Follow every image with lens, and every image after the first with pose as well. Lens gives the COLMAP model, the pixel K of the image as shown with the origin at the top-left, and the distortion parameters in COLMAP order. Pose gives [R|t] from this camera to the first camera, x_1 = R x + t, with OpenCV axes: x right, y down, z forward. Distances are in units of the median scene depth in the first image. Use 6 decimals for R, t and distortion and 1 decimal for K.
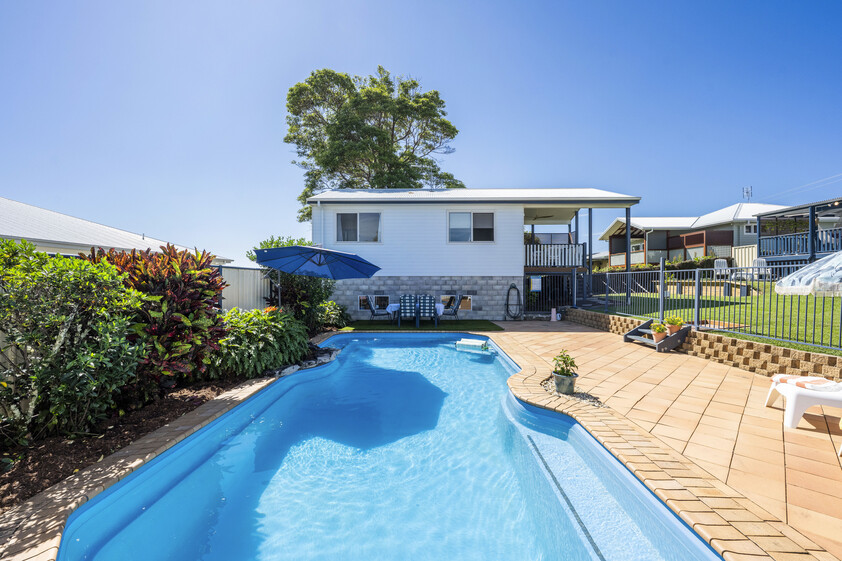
lens RADIAL K [[338.3, 0, 418.8], [0, 338.3, 282.4], [0, 0, 1]] dist [0.004096, -0.000755]
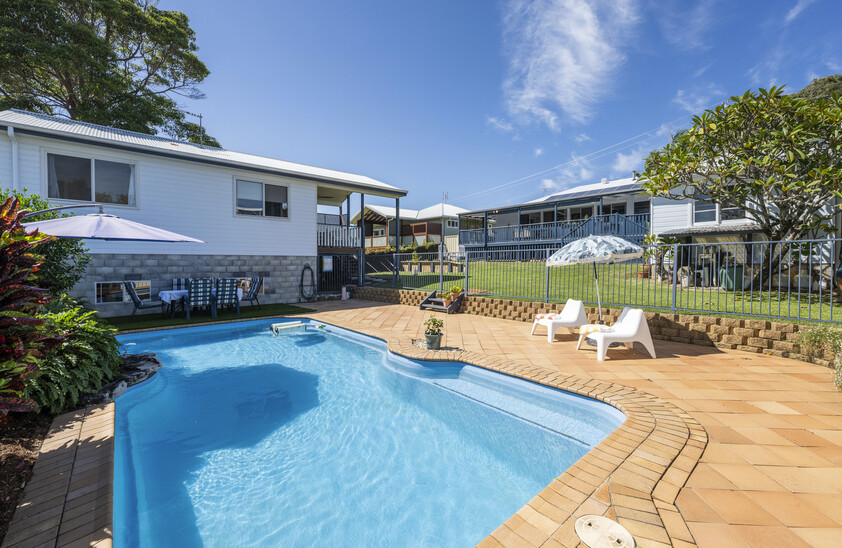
lens RADIAL K [[360.1, 0, 421.9], [0, 360.1, 275.7], [0, 0, 1]] dist [0.004630, -0.000897]
pose [[0.731157, -0.027003, 0.681675, -0.183012], [0.004769, 0.999394, 0.034473, 0.004187], [-0.682193, -0.021955, 0.730843, 0.027178]]
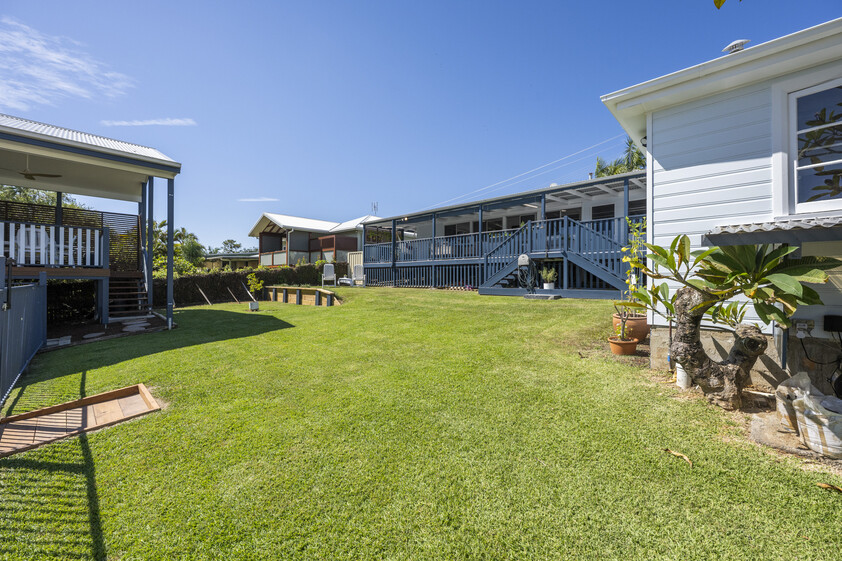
lens RADIAL K [[338.3, 0, 405.0], [0, 338.3, 276.4], [0, 0, 1]] dist [0.004096, -0.000755]
pose [[0.710010, 0.014133, 0.704050, 0.518887], [-0.007067, 0.999891, -0.012945, -0.031638], [-0.704156, 0.004215, 0.710033, 0.245350]]
